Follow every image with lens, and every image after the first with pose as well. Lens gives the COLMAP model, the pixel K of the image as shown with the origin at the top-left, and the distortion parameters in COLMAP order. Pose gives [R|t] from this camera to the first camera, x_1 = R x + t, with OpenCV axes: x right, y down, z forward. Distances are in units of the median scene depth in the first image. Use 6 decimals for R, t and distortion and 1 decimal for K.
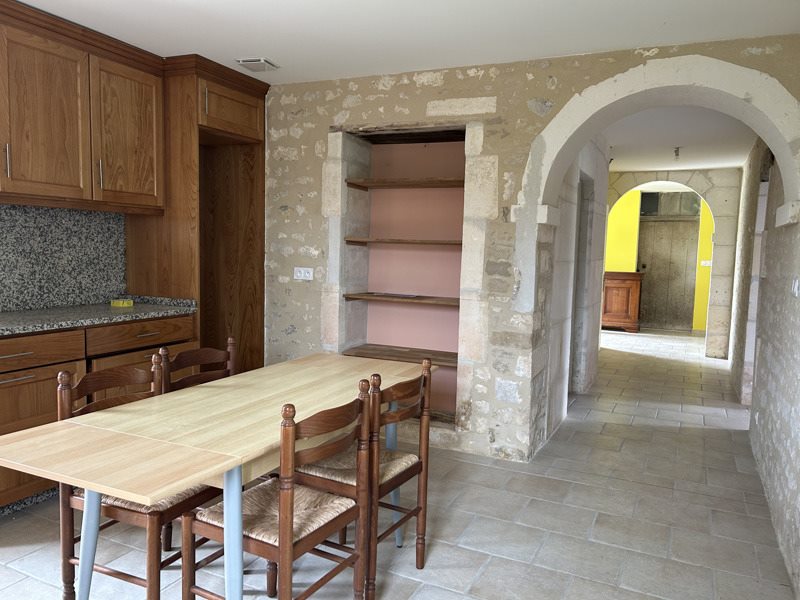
lens RADIAL K [[602.4, 0, 400.0], [0, 602.4, 301.6], [0, 0, 1]] dist [-0.004240, -0.001987]
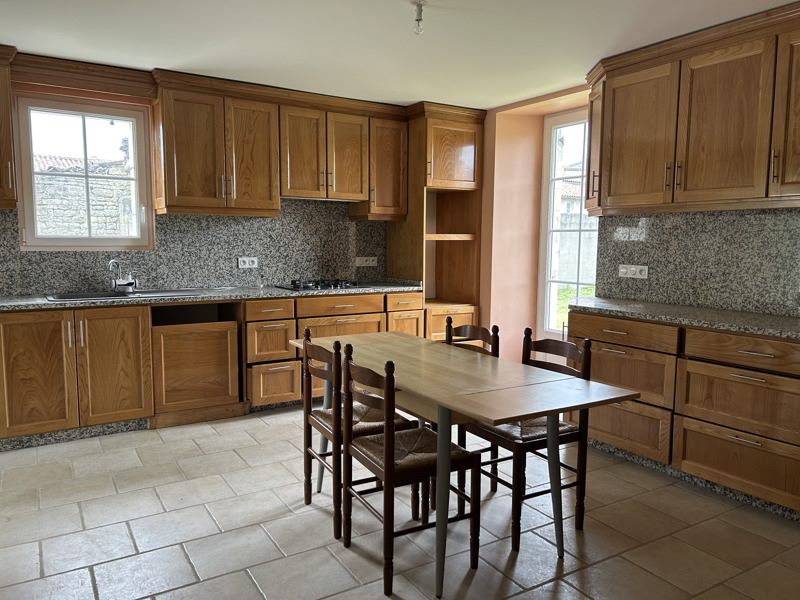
lens RADIAL K [[602.4, 0, 399.7], [0, 602.4, 300.3], [0, 0, 1]] dist [-0.004240, -0.001987]
pose [[-0.537085, 0.053585, -0.841824, 0.559598], [-0.097025, 0.987432, 0.124756, -0.076026], [0.837929, 0.148683, -0.525136, 1.045190]]
